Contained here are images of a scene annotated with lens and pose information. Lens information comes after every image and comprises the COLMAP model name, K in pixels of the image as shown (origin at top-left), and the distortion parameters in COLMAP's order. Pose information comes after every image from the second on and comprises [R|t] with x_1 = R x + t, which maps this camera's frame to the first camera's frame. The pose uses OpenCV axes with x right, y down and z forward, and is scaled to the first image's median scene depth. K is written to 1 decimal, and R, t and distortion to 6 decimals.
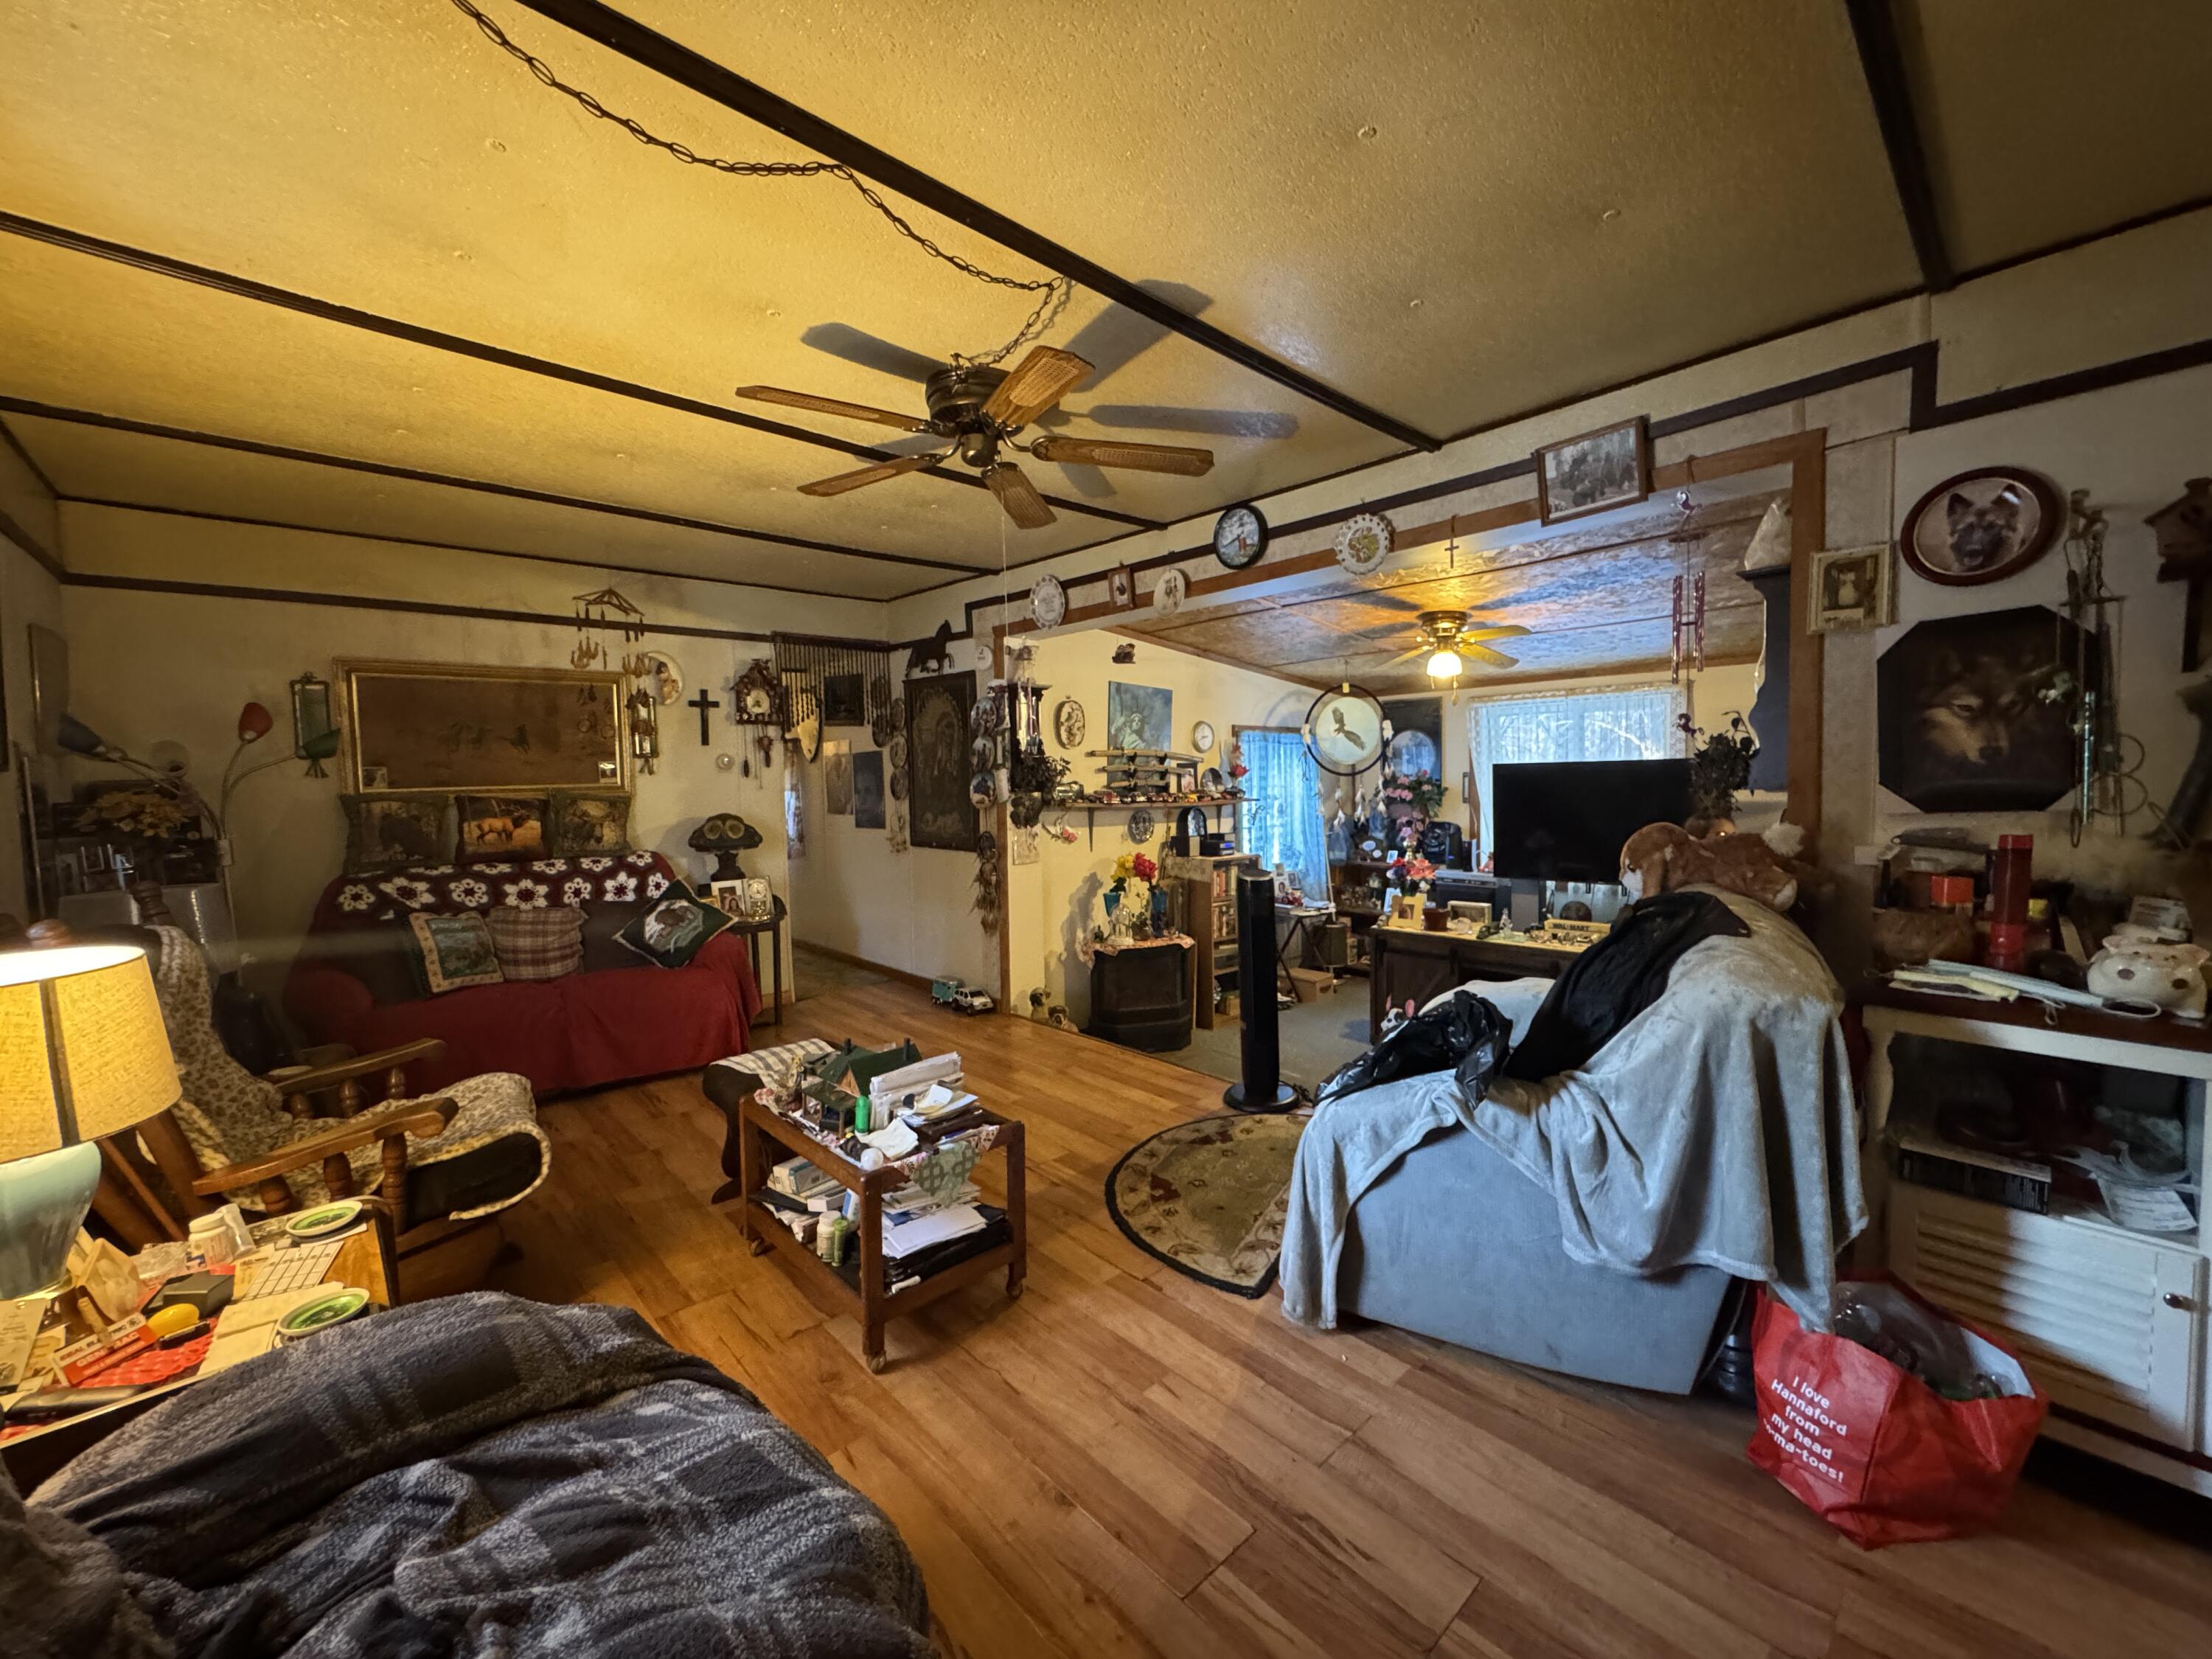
lens RADIAL K [[879.8, 0, 1105.1], [0, 879.8, 833.8], [0, 0, 1]] dist [-0.007087, -0.000838]
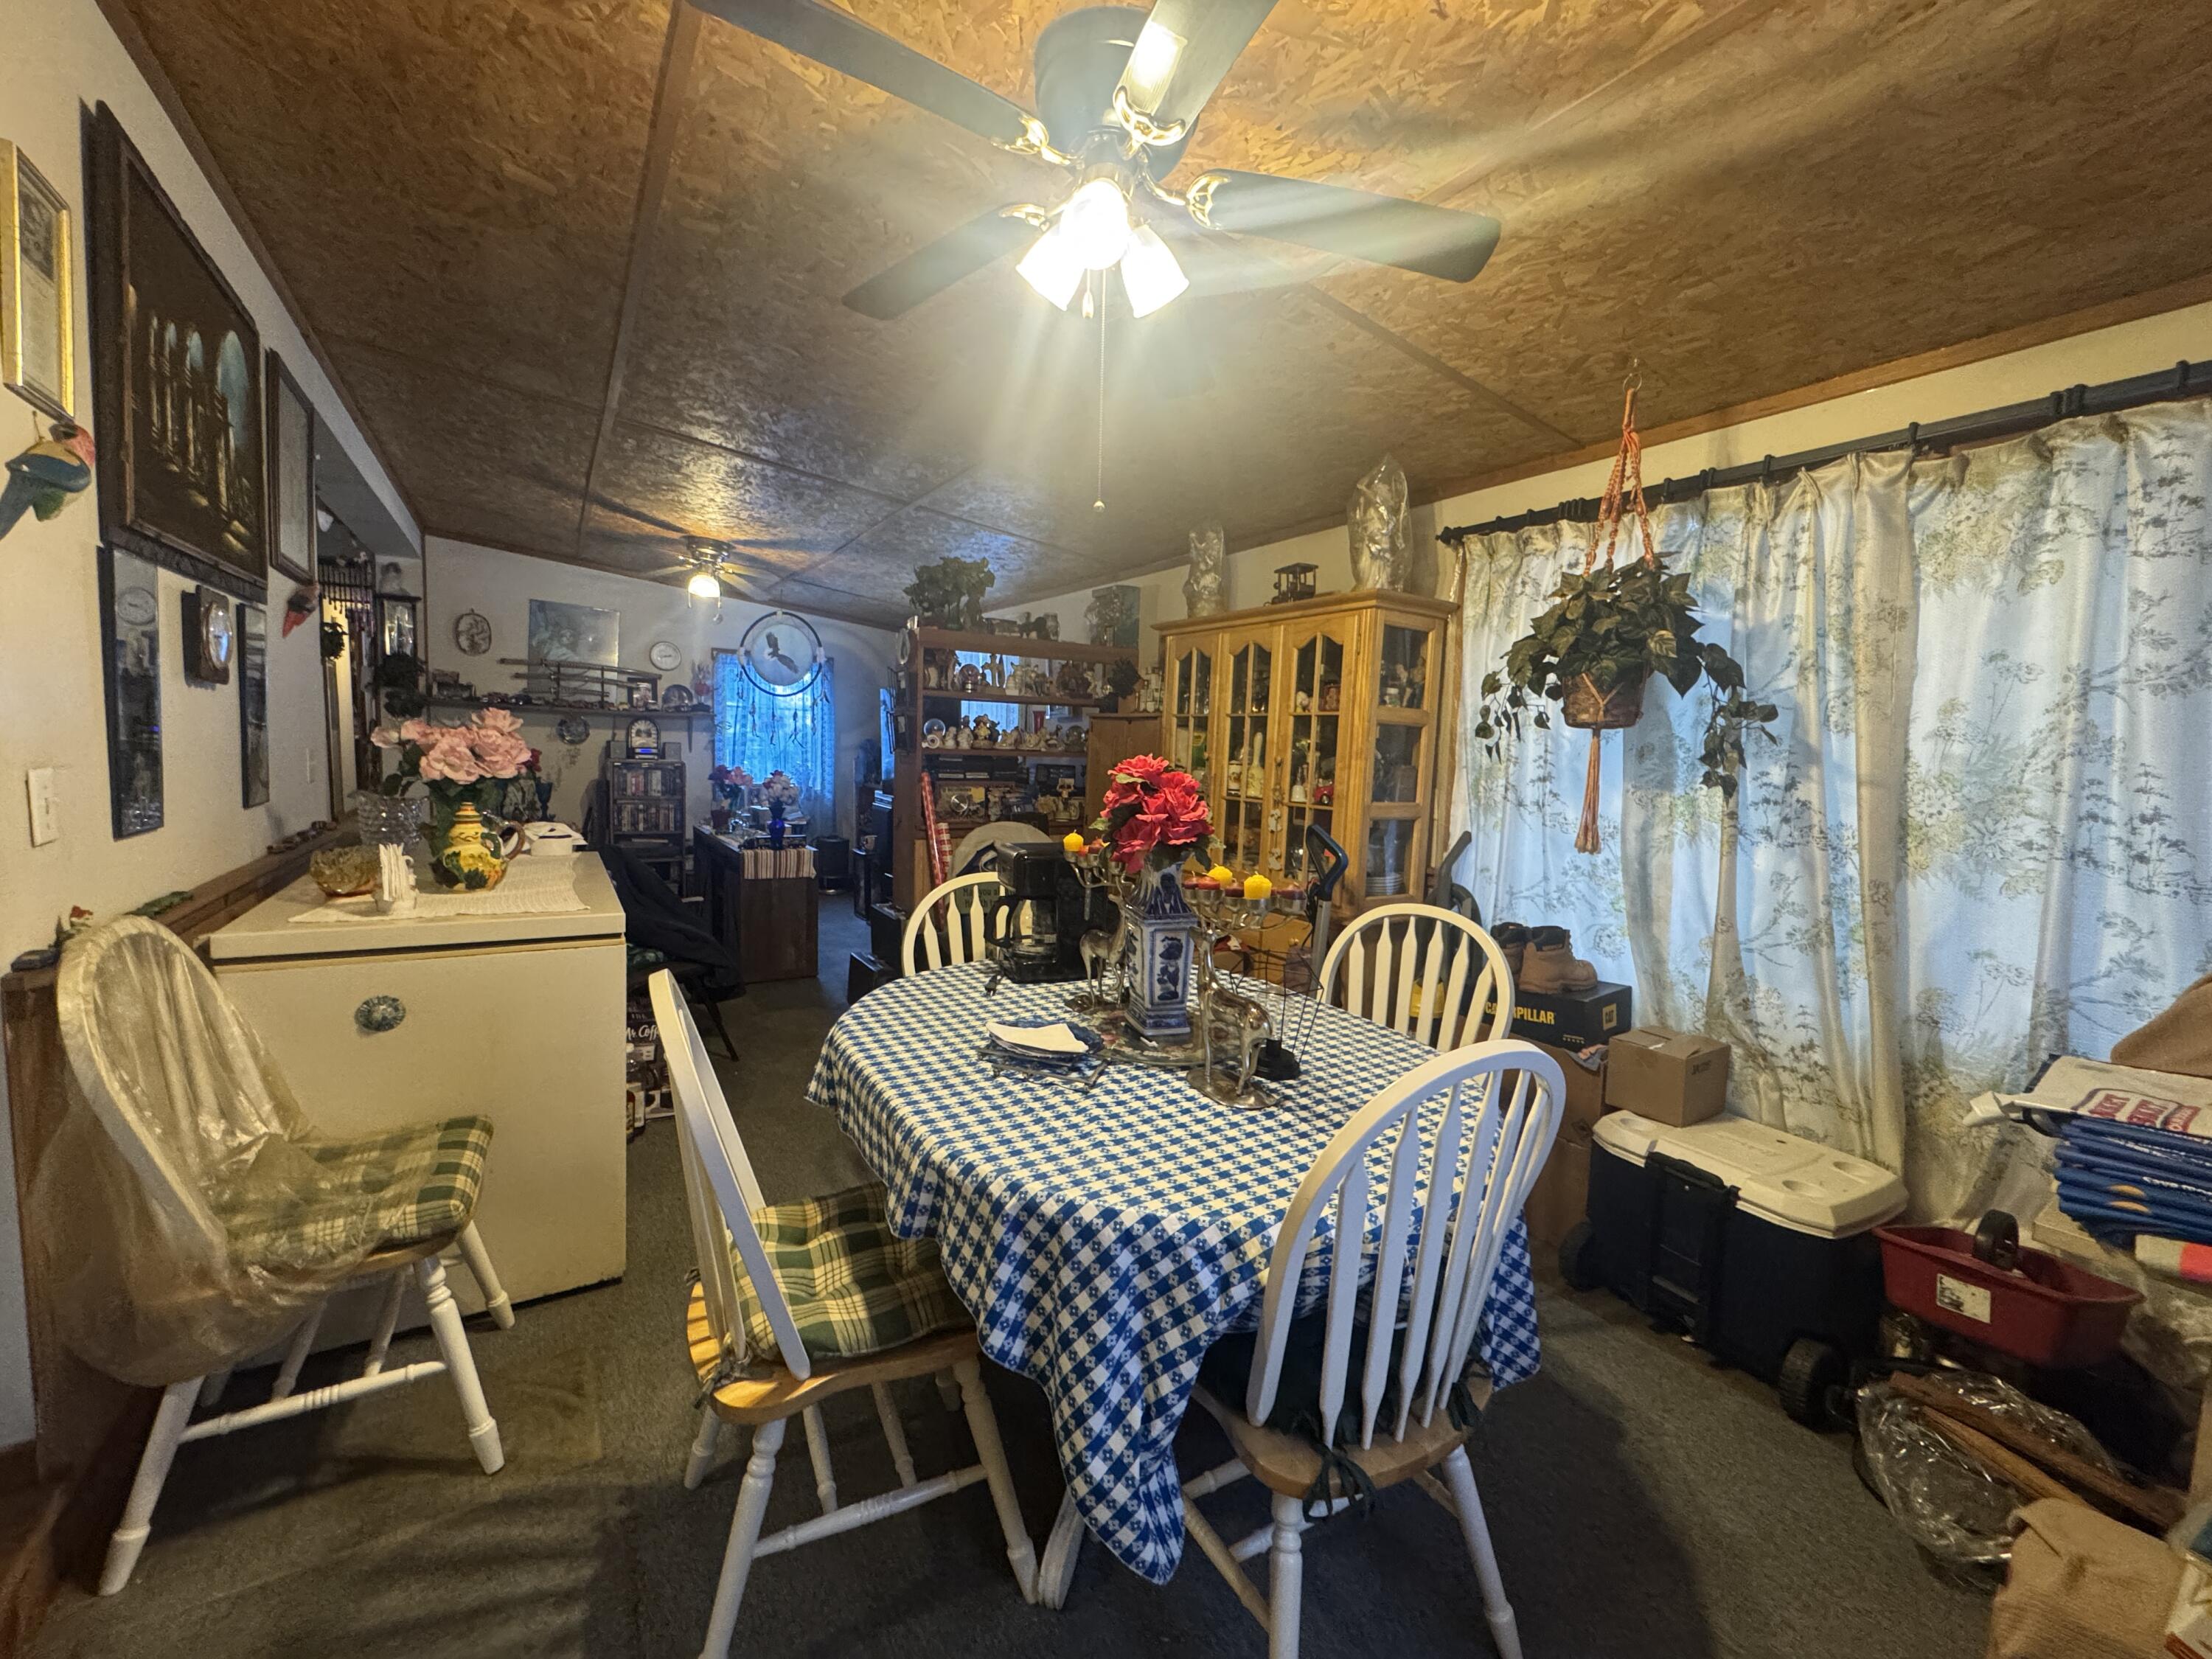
lens RADIAL K [[879.8, 0, 1110.1], [0, 879.8, 819.2], [0, 0, 1]] dist [-0.007087, -0.000838]
pose [[0.985182, 0.056837, -0.161822, 0.917833], [-0.057078, 0.998365, 0.003165, 0.064813], [0.161738, 0.006118, 0.986815, -0.015065]]
